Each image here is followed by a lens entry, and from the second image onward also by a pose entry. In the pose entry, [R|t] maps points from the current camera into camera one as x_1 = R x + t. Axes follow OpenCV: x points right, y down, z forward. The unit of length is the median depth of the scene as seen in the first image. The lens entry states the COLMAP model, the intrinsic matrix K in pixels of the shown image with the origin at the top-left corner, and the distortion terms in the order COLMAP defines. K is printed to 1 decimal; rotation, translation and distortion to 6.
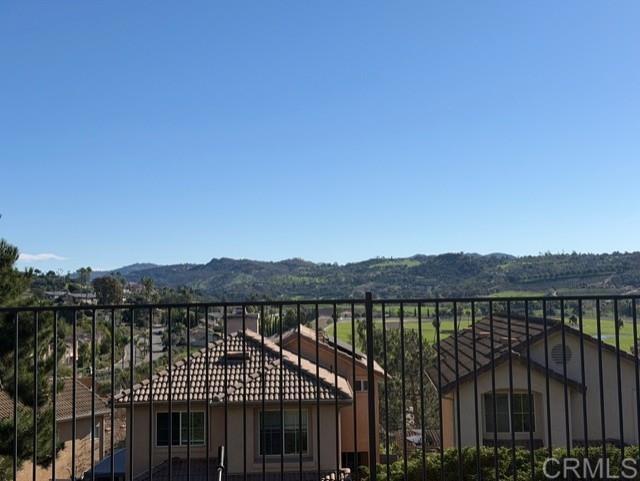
lens RADIAL K [[1072.2, 0, 320.0], [0, 1072.2, 240.5], [0, 0, 1]] dist [0.272737, 0.075678]
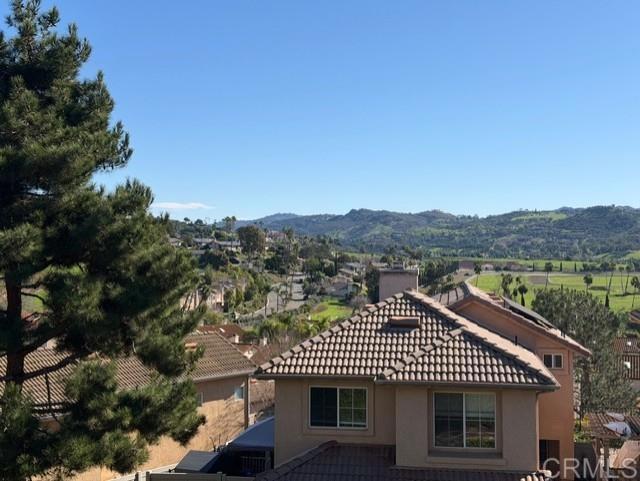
lens RADIAL K [[894.0, 0, 320.0], [0, 894.0, 240.5], [0, 0, 1]] dist [0.254793, 0.006791]
pose [[0.993313, 0.015571, -0.114398, -0.034952], [-0.010115, 0.998790, 0.048127, 0.006180], [0.115009, -0.046648, 0.992269, 0.169892]]
